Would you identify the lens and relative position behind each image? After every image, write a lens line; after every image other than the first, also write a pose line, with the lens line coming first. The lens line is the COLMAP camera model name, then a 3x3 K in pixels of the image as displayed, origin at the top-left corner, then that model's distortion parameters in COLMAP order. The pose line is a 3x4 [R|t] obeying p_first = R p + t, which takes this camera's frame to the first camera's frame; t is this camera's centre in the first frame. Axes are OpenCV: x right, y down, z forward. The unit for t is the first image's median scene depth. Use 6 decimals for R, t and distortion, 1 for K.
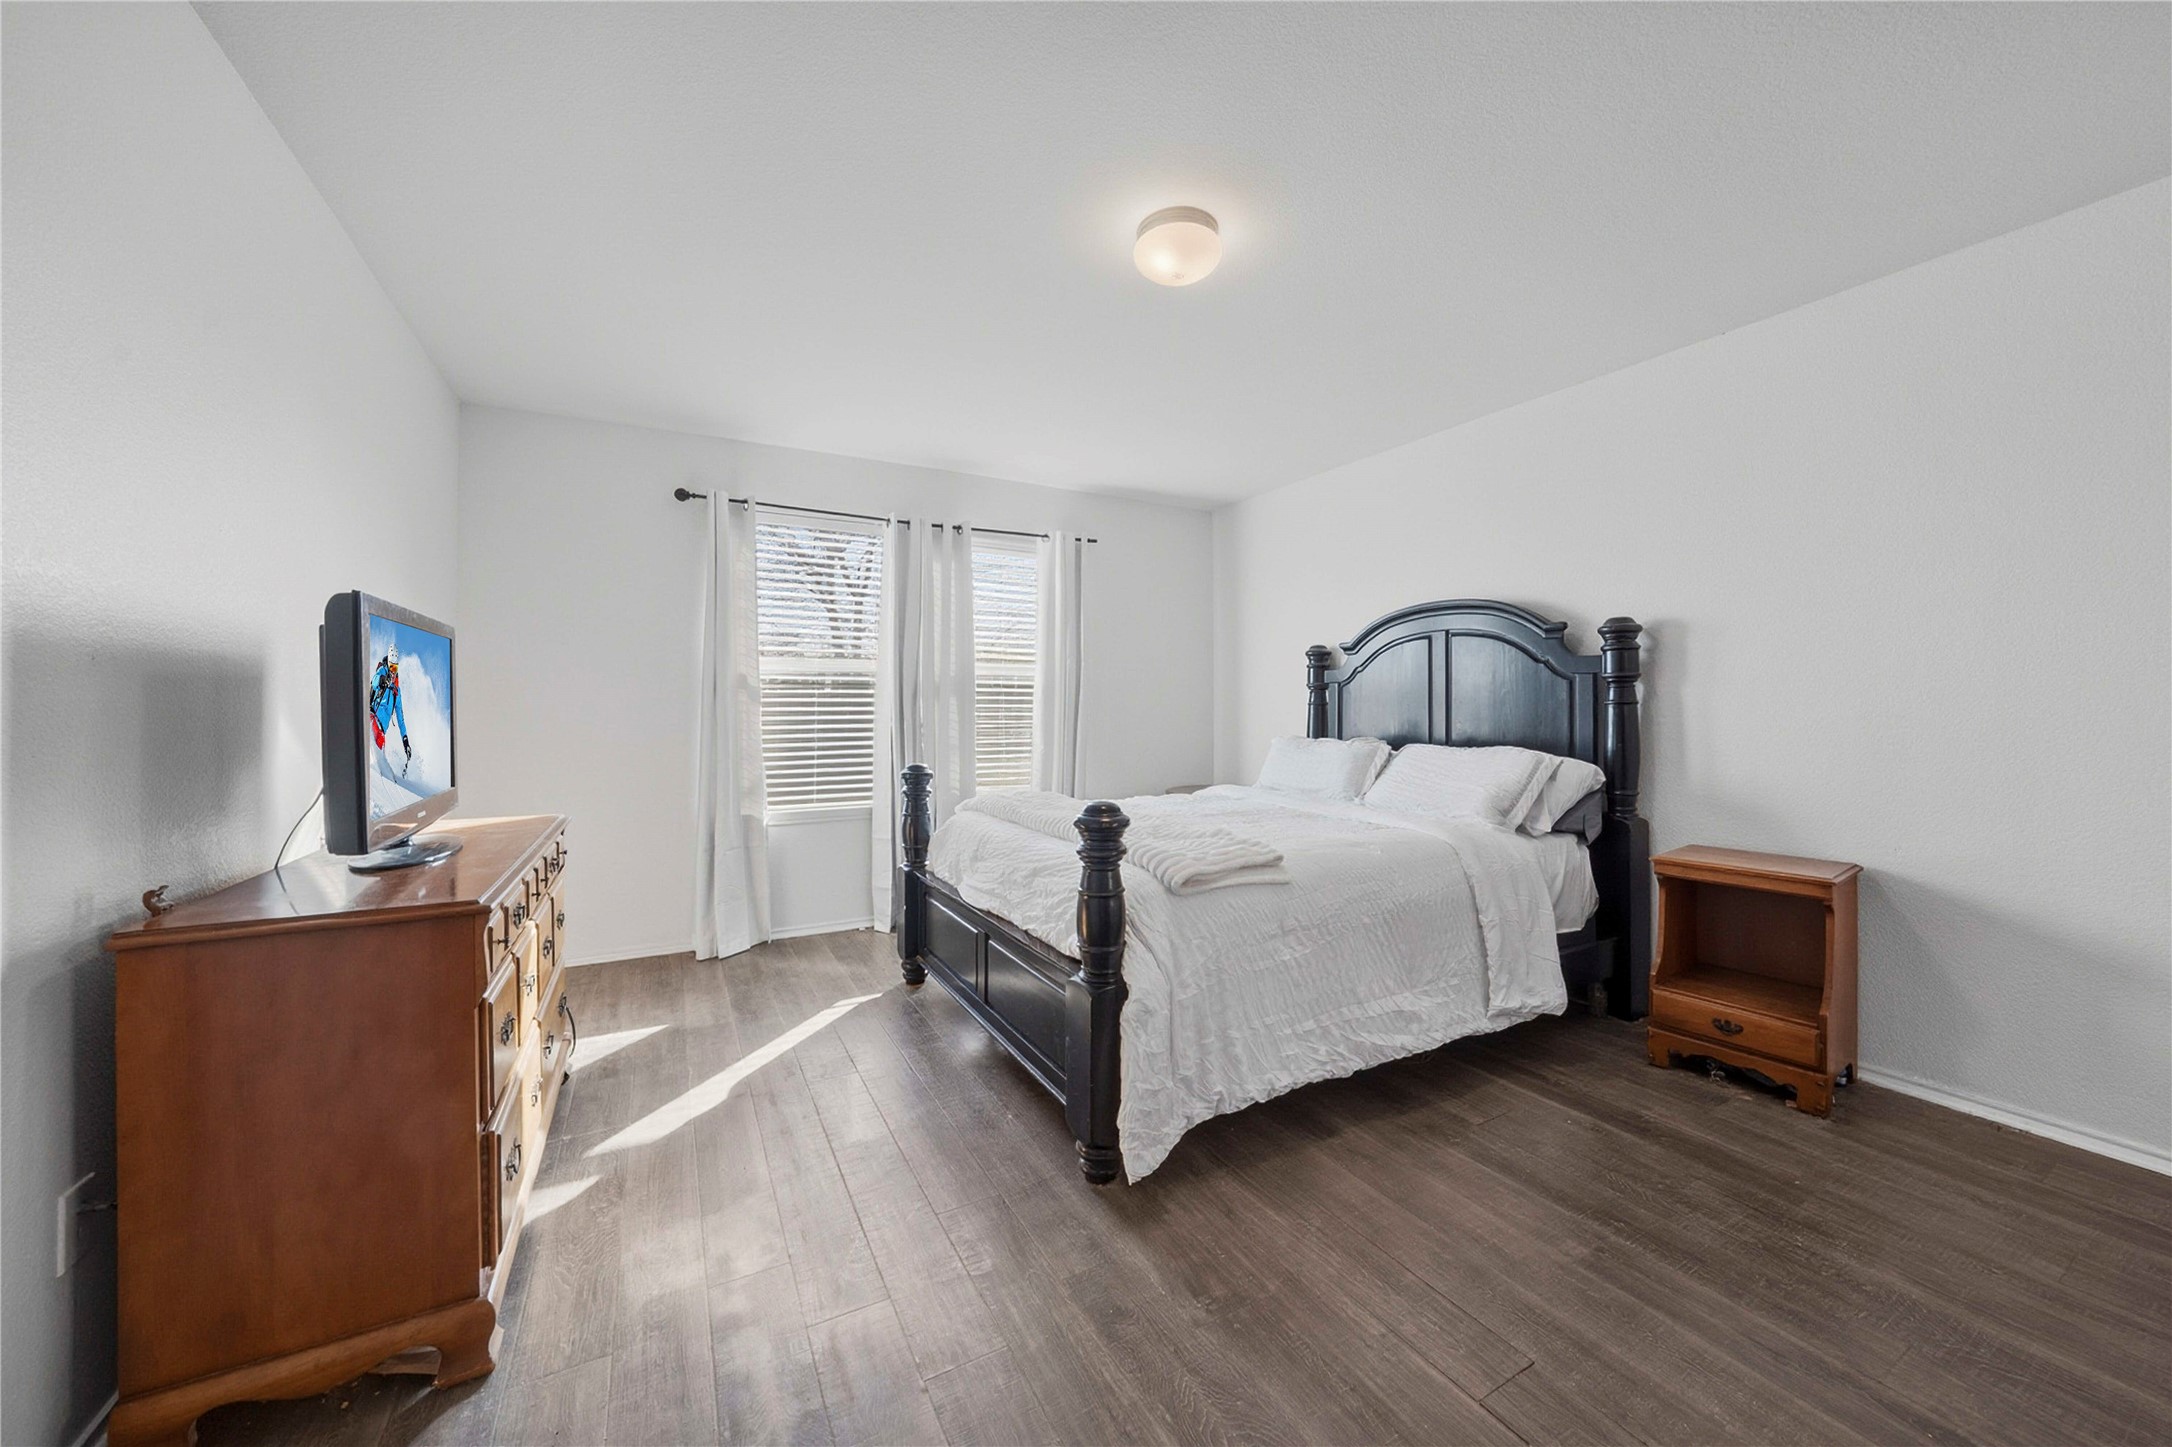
lens RADIAL K [[759.2, 0, 1064.9], [0, 759.2, 728.5], [0, 0, 1]] dist [-0.030758, 0.005817]
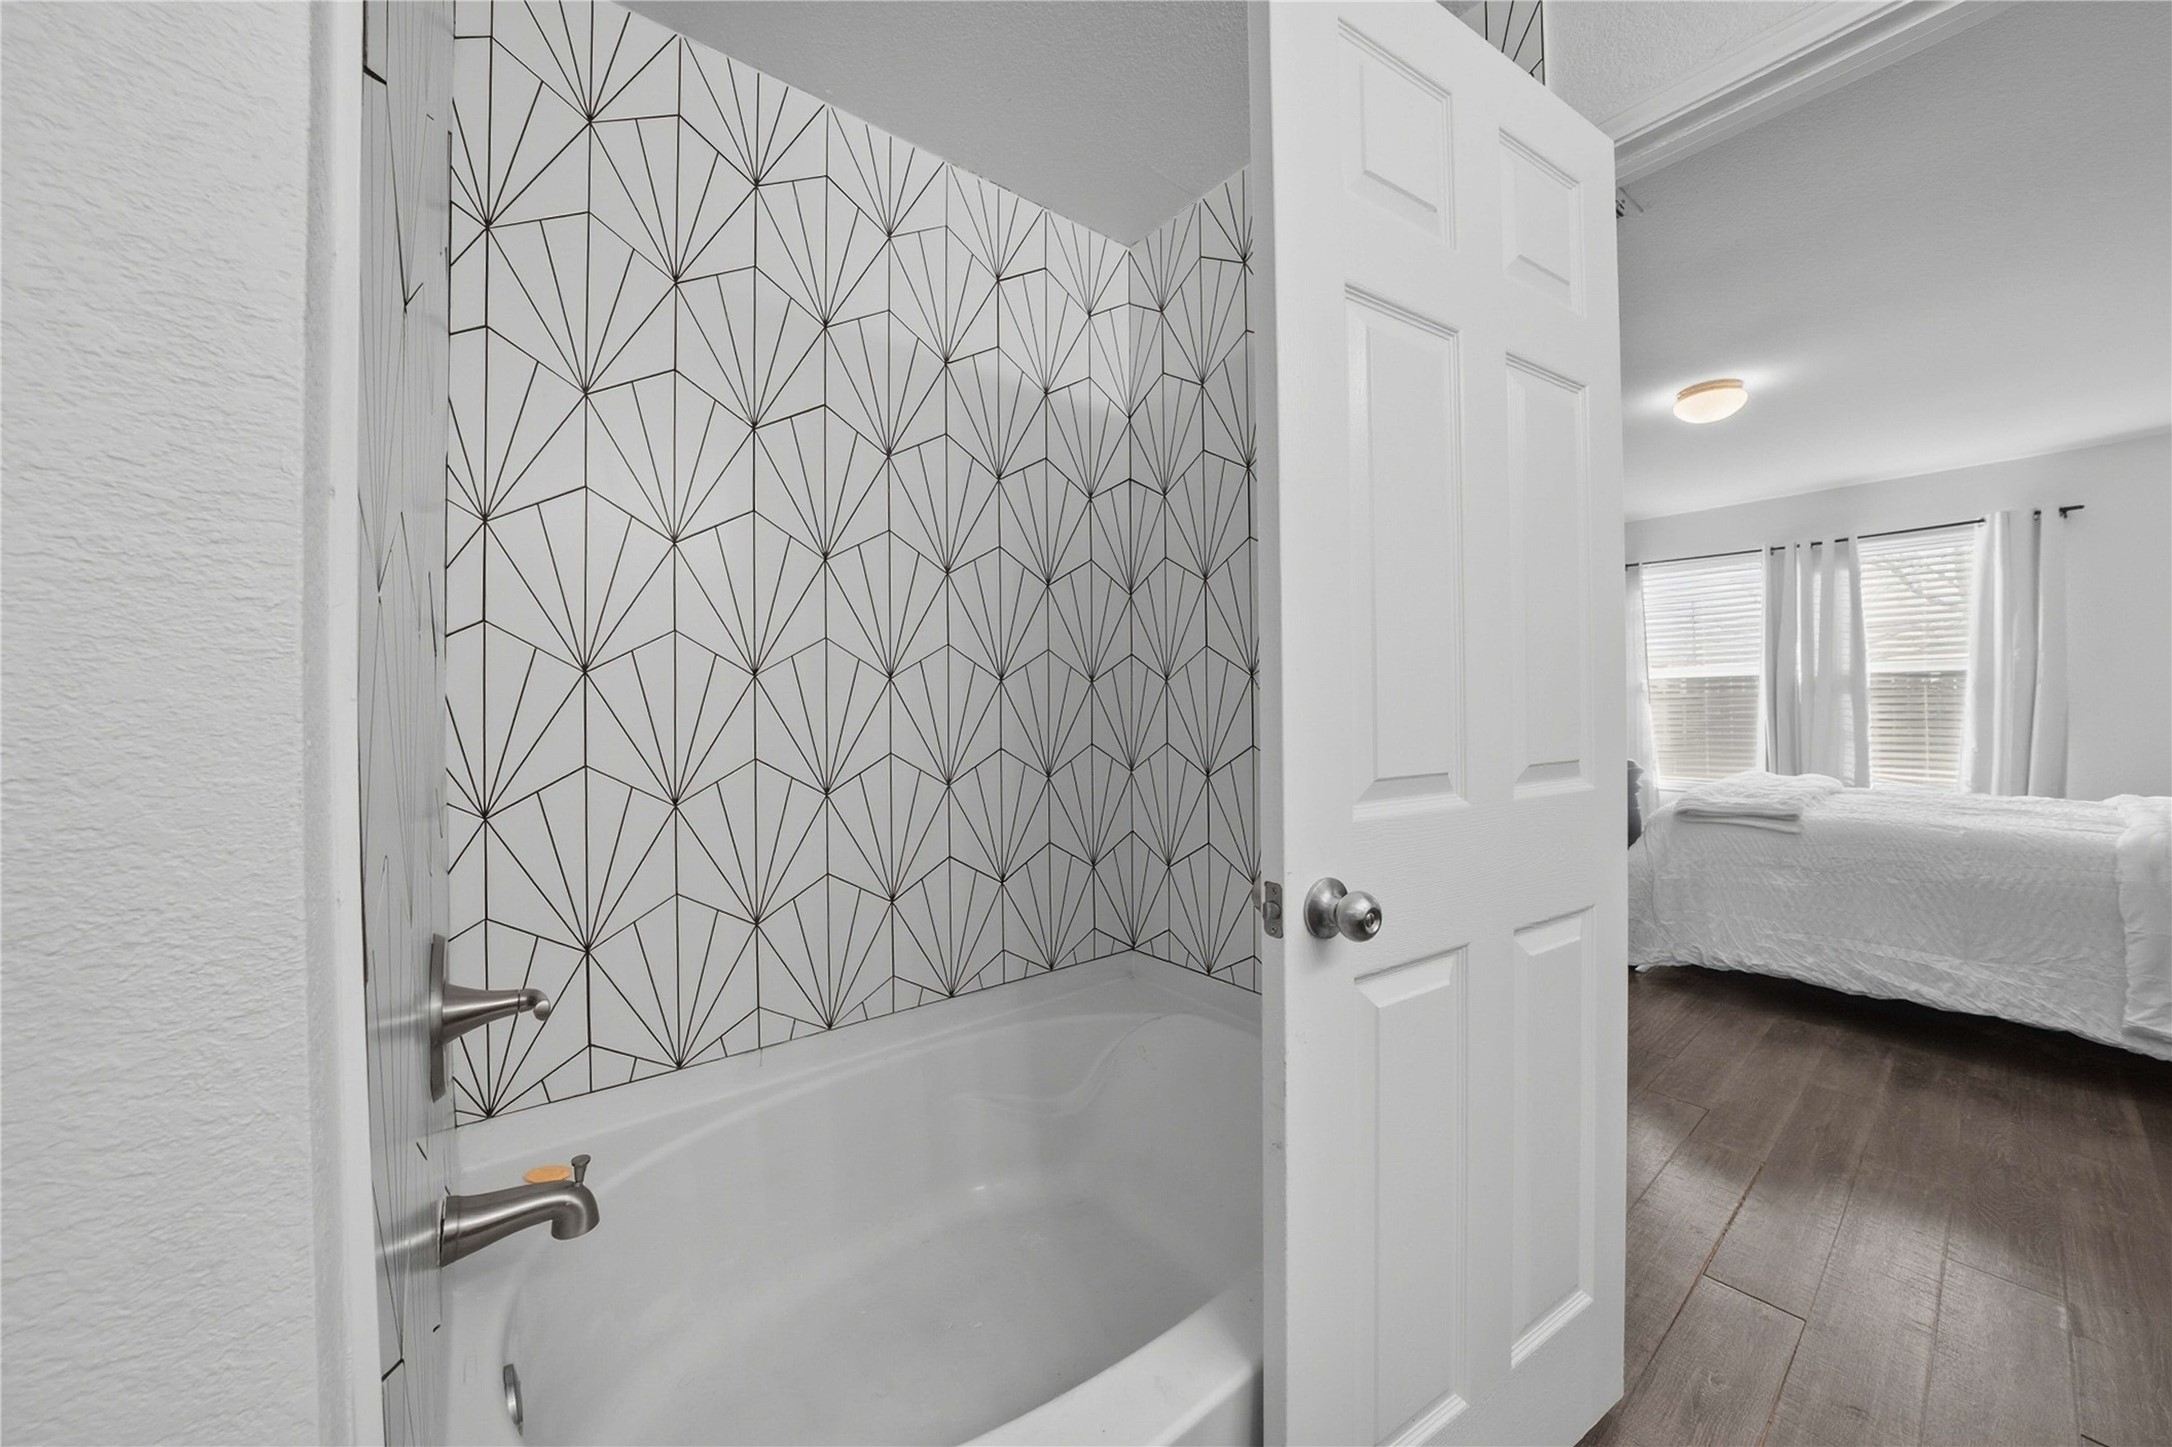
lens RADIAL K [[759.2, 0, 1095.4], [0, 759.2, 708.9], [0, 0, 1]] dist [-0.030758, 0.005817]
pose [[0.176322, 0.000555, -0.984332, 0.782919], [-0.012846, 0.999916, -0.001737, -0.002358], [0.984249, 0.012951, 0.176314, -0.277914]]
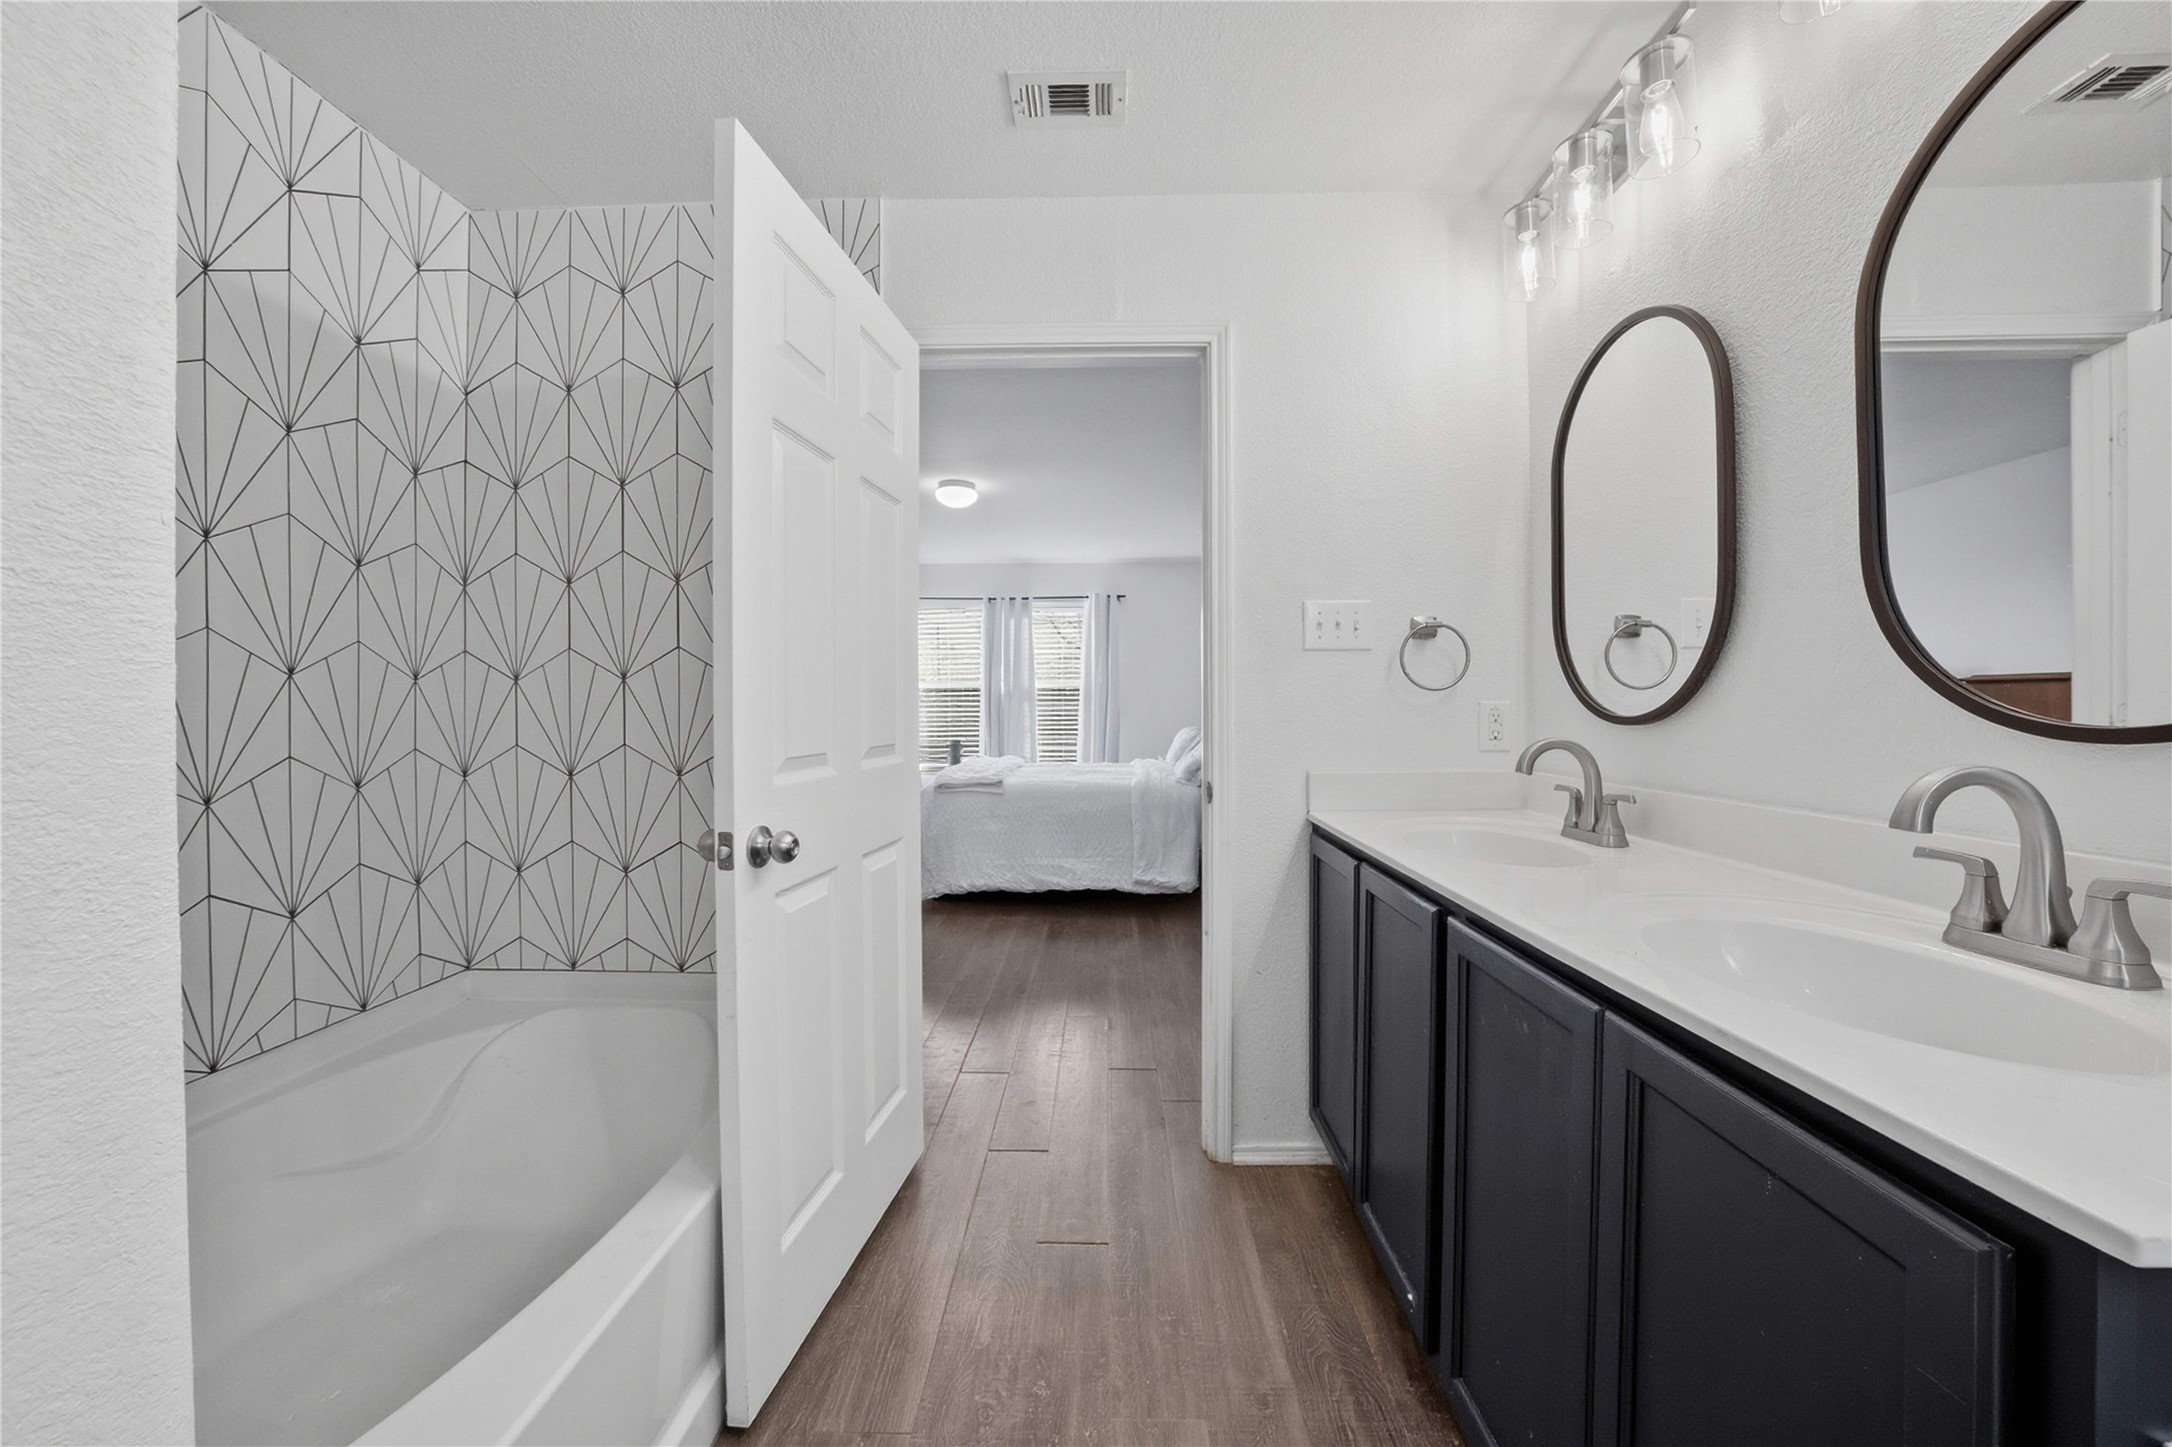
lens RADIAL K [[759.2, 0, 1085.5], [0, 759.2, 710.6], [0, 0, 1]] dist [-0.030758, 0.005817]
pose [[0.865347, 0.001804, -0.501170, 0.863209], [-0.009303, 0.999879, -0.012463, -0.000469], [0.501086, 0.015447, 0.865259, -0.388297]]
